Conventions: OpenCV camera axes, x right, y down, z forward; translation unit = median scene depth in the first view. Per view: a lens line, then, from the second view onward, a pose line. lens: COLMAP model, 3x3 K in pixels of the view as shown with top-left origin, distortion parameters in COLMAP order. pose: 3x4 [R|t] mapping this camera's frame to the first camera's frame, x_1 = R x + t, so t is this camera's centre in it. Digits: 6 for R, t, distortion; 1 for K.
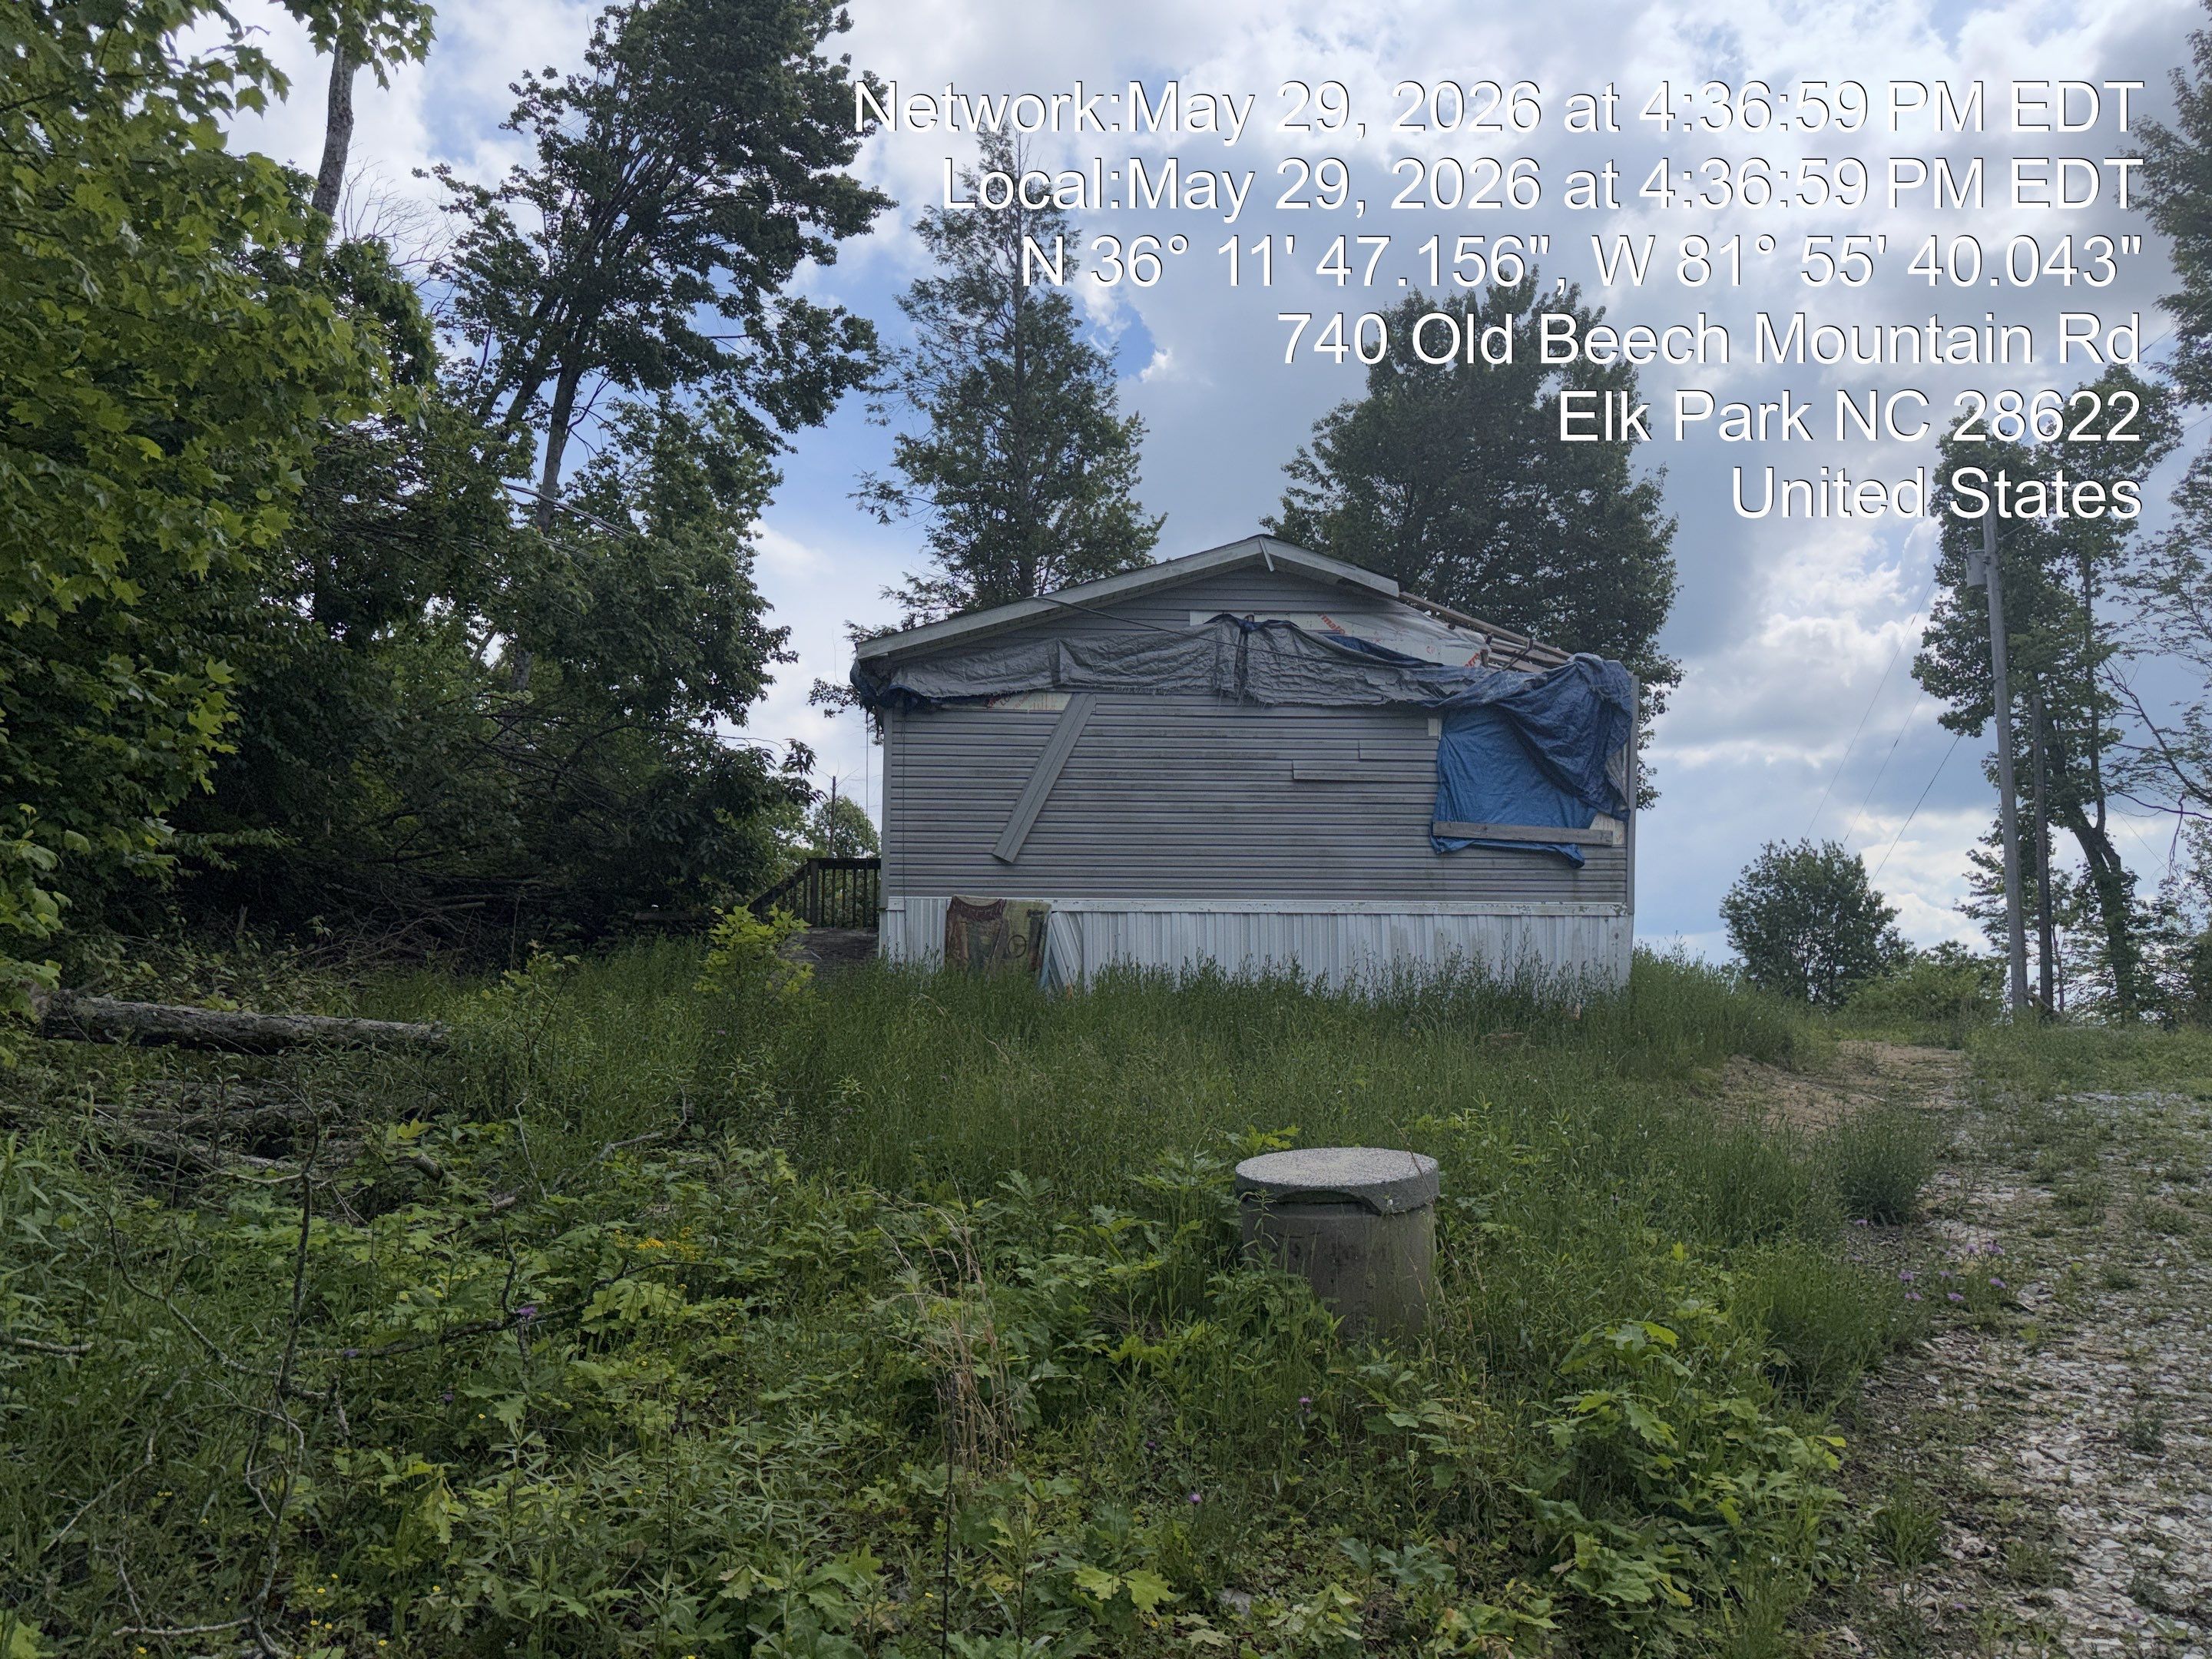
lens RADIAL K [[1554.8, 0, 1101.1], [0, 1554.8, 839.8], [0, 0, 1]] dist [0.040808, -0.001518]
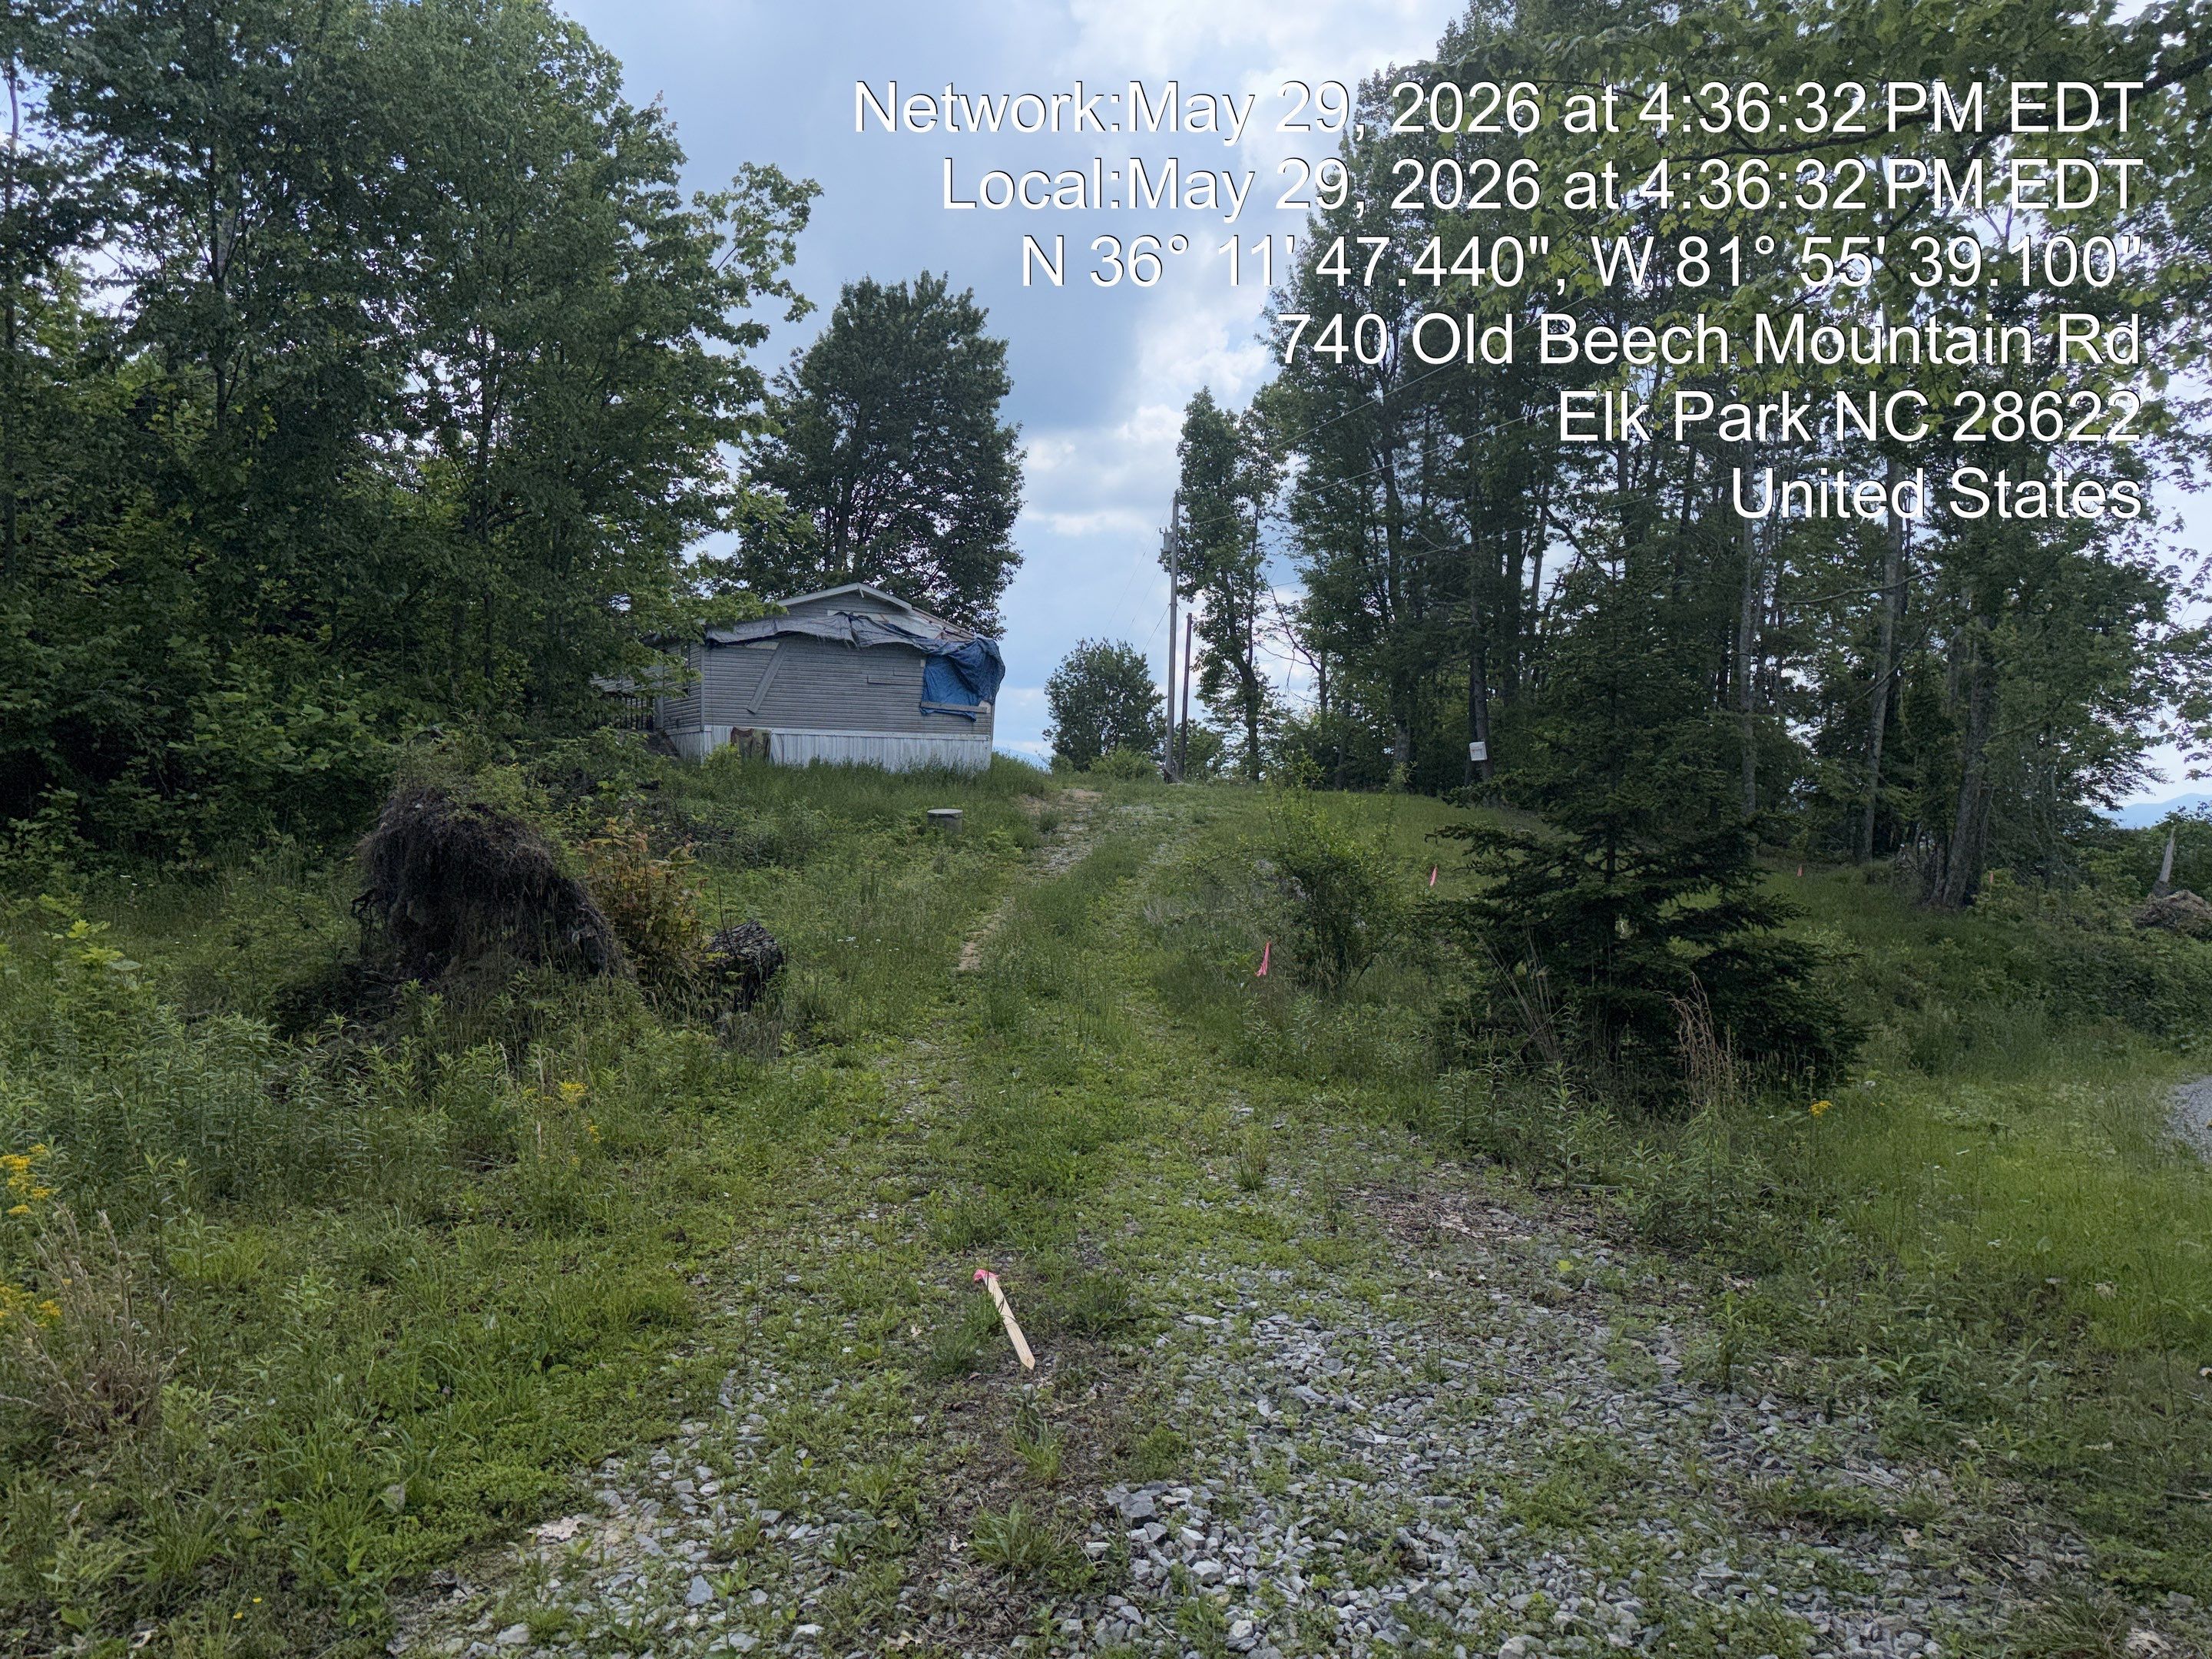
lens RADIAL K [[1554.8, 0, 1101.1], [0, 1554.8, 839.8], [0, 0, 1]] dist [0.040808, -0.001518]
pose [[0.917394, 0.002337, 0.397973, -0.169493], [-0.067724, 0.986314, 0.150325, -0.061360], [-0.392175, -0.164859, 0.904997, -0.466079]]
